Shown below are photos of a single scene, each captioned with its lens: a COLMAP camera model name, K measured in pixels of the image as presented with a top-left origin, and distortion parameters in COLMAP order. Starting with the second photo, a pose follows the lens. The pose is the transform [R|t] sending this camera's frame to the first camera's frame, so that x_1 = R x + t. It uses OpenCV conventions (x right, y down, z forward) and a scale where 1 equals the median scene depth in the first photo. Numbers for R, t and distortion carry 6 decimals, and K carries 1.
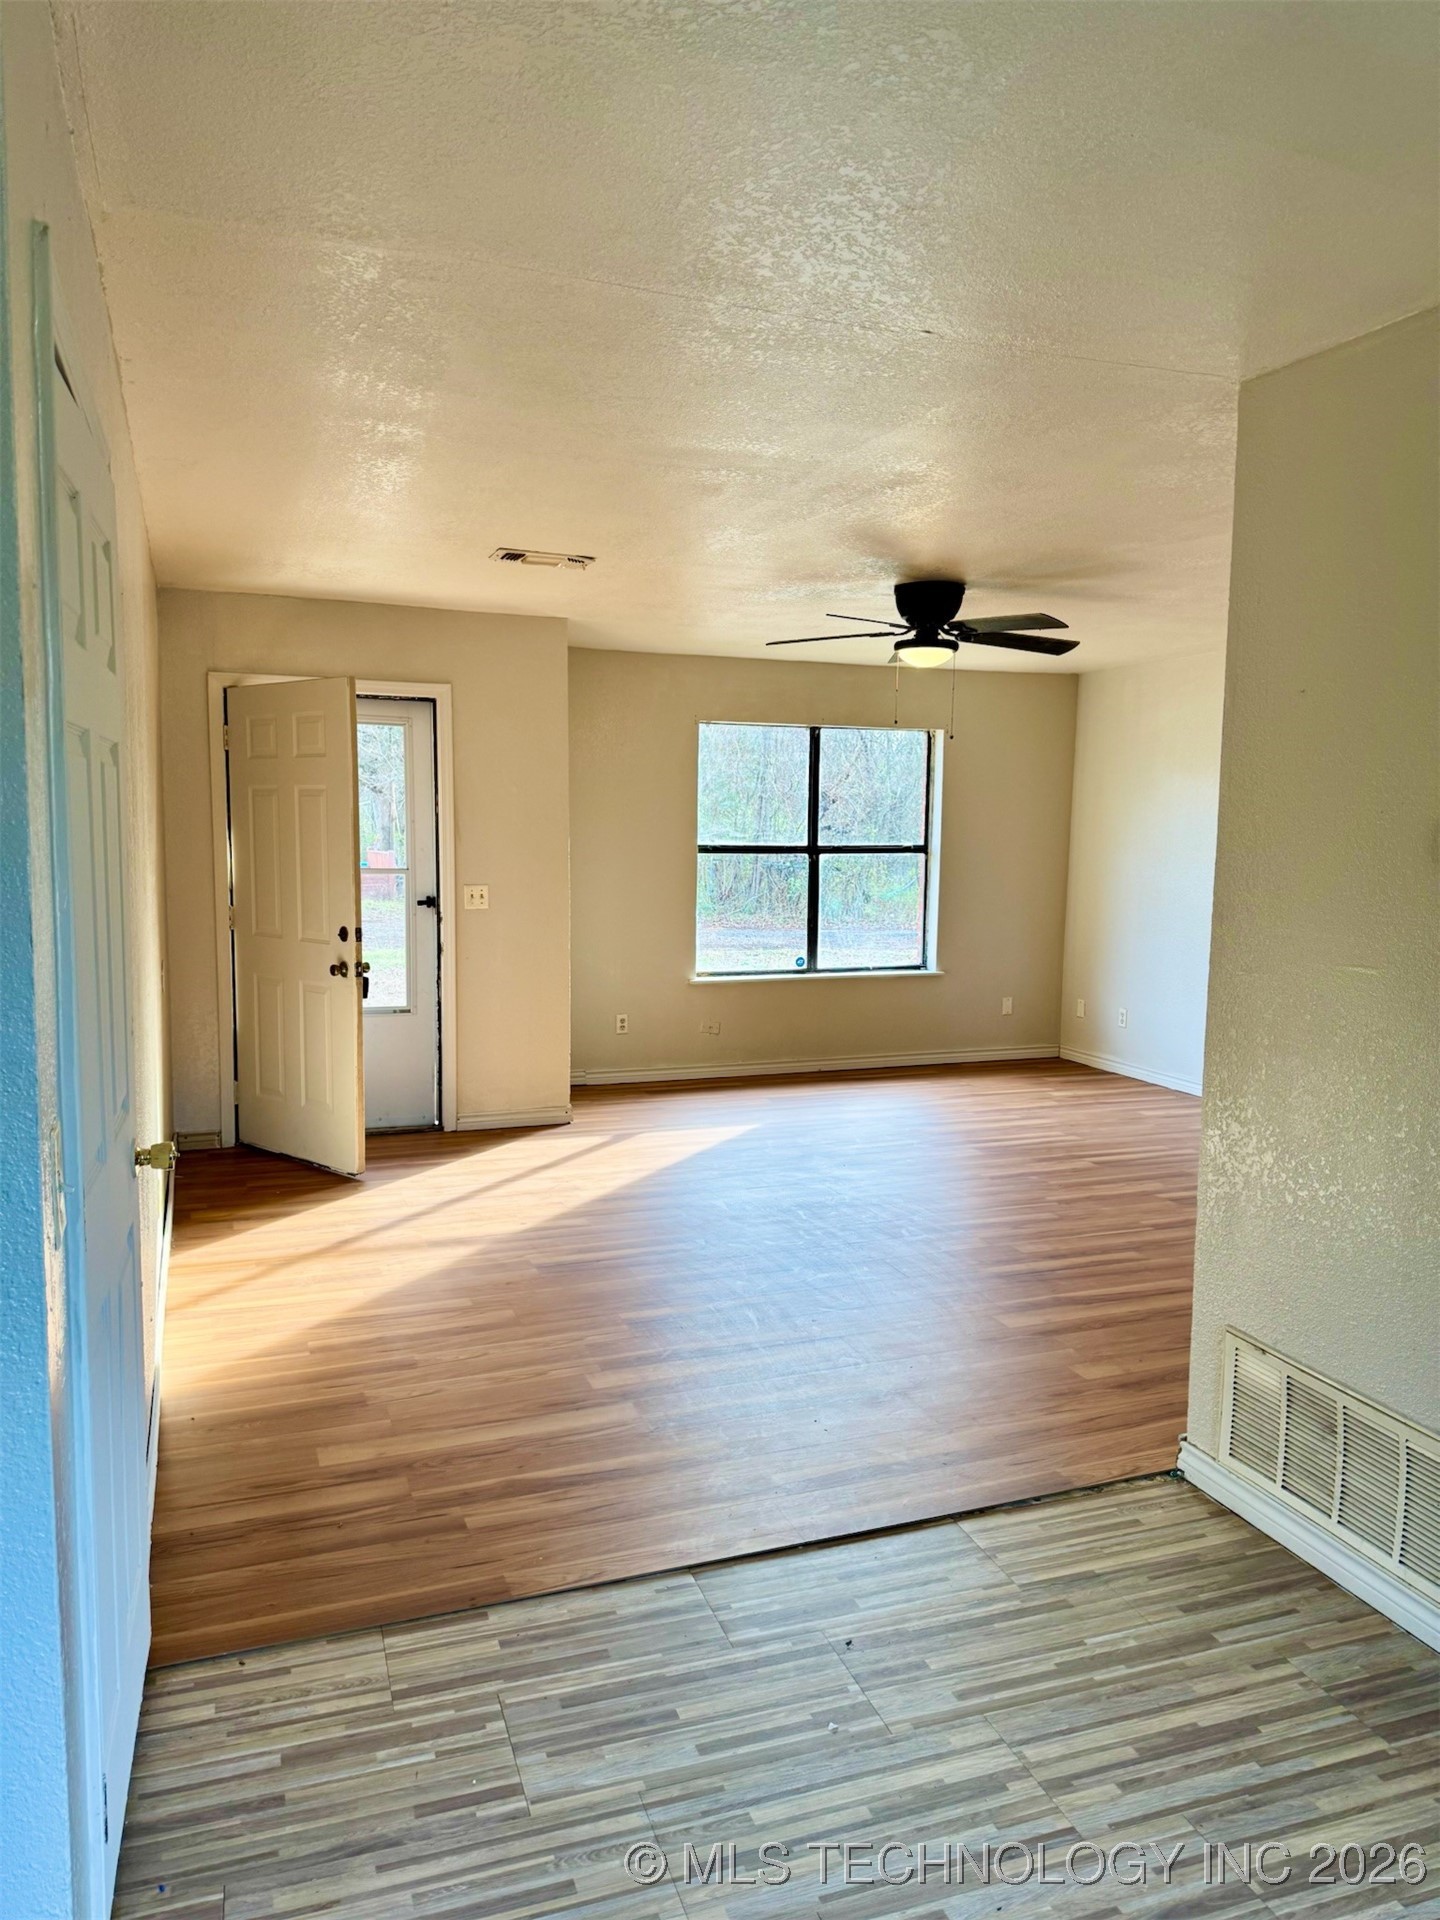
lens RADIAL K [[1347.9, 0, 720.0], [0, 1347.9, 960.0], [0, 0, 1]] dist [0.056798, -0.051272]
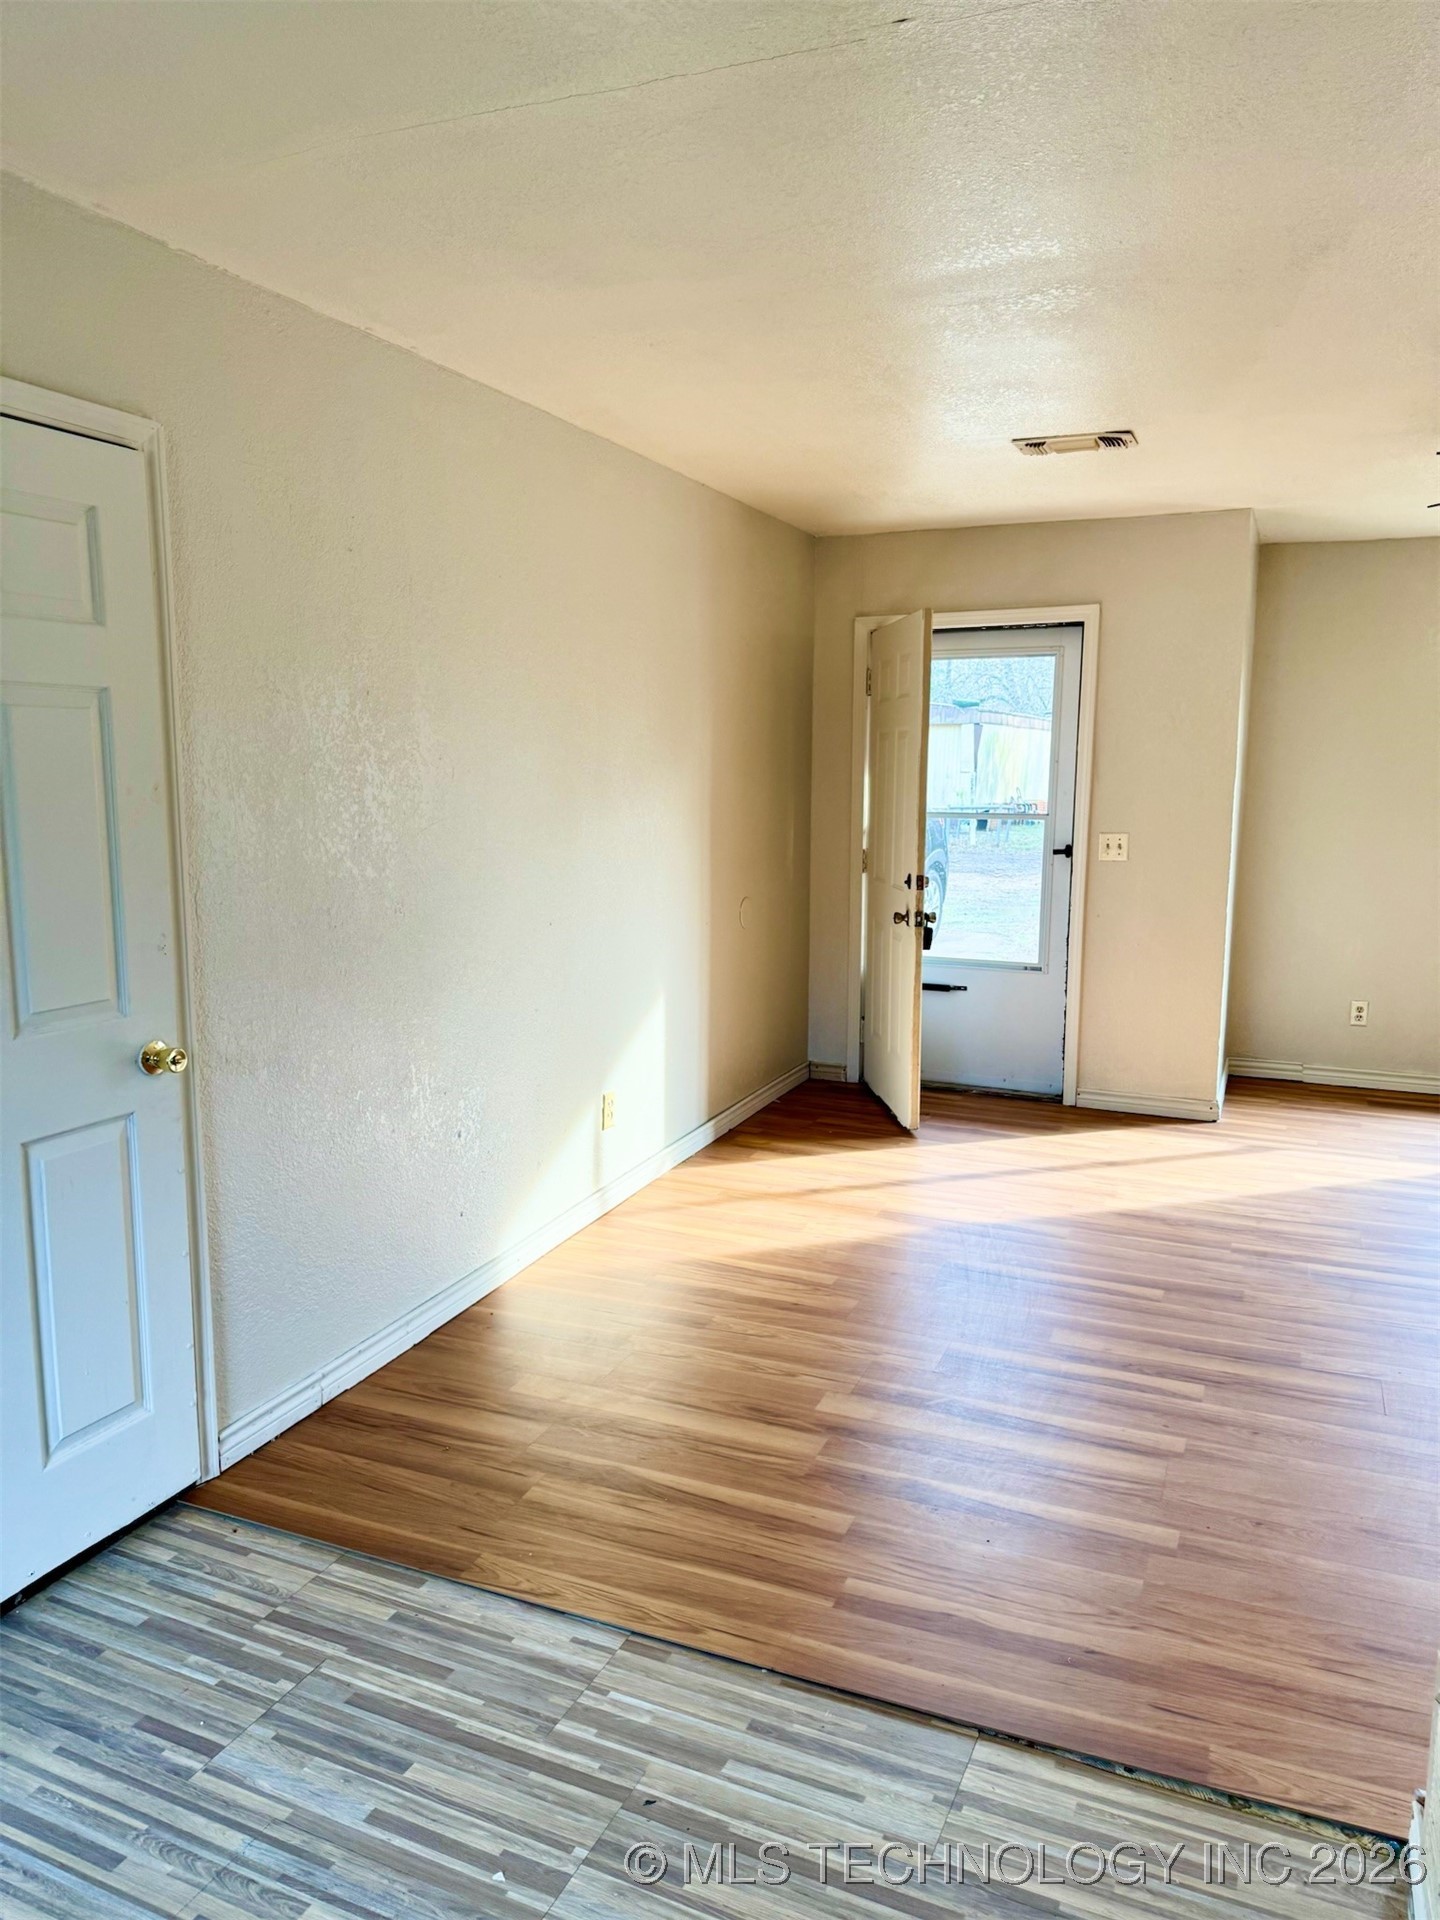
lens RADIAL K [[1347.9, 0, 720.0], [0, 1347.9, 960.0], [0, 0, 1]] dist [0.056798, -0.051272]
pose [[0.730091, 0.097409, -0.676371, 0.488668], [-0.069124, 0.995239, 0.068717, -0.034954], [0.679845, -0.003416, 0.733348, 0.354865]]
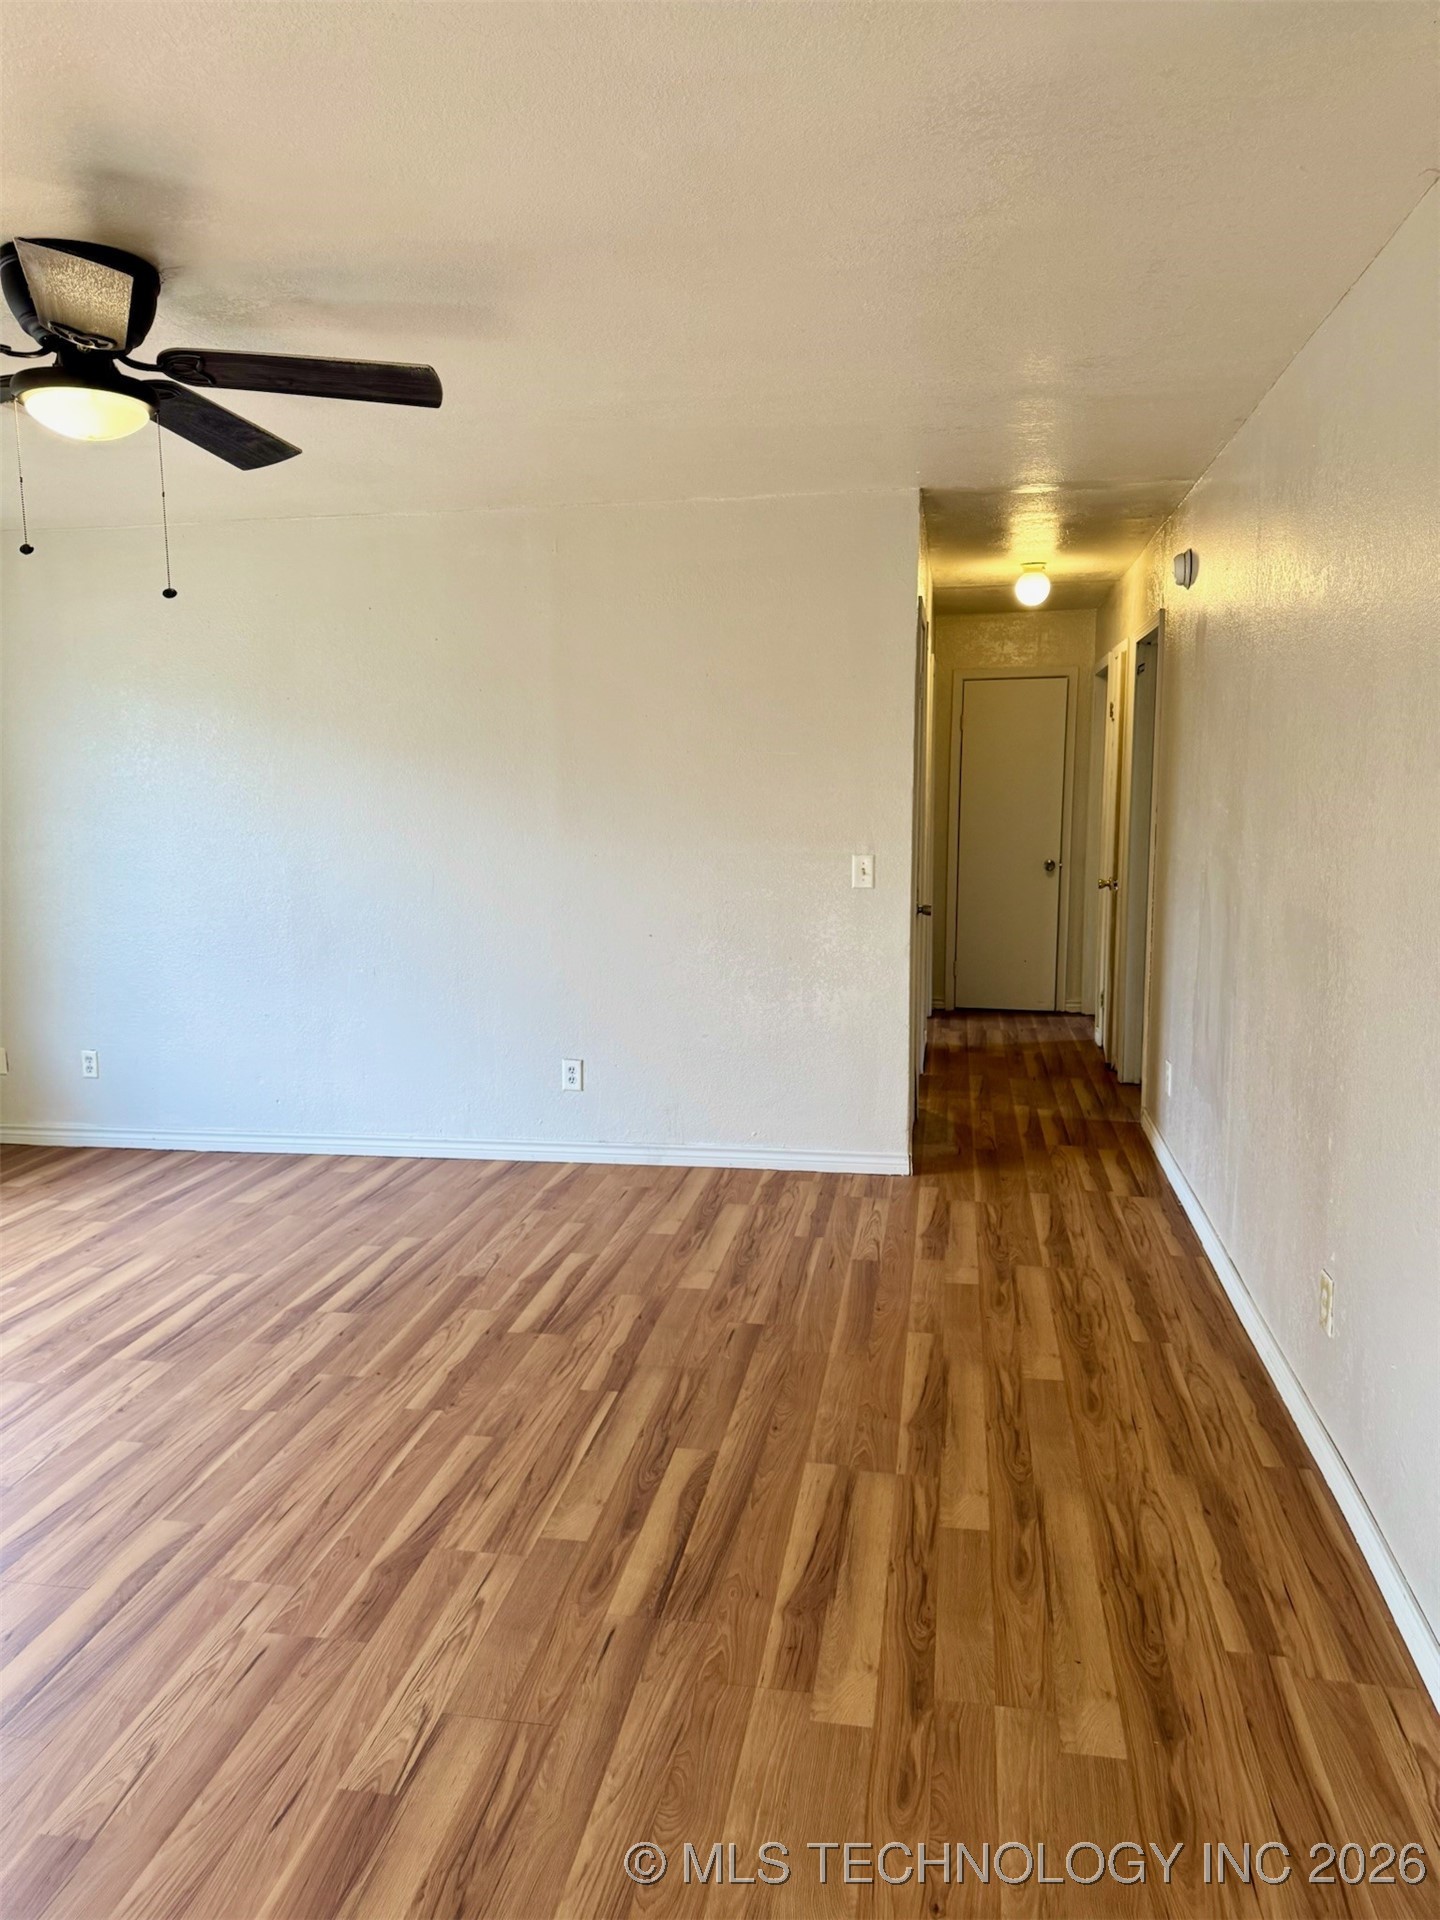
lens RADIAL K [[1347.9, 0, 720.0], [0, 1347.9, 960.0], [0, 0, 1]] dist [0.056798, -0.051272]
pose [[0.507703, -0.142587, 0.849651, -0.282624], [0.106735, 0.989021, 0.102198, -0.108338], [-0.854895, 0.038802, 0.517348, 0.987956]]
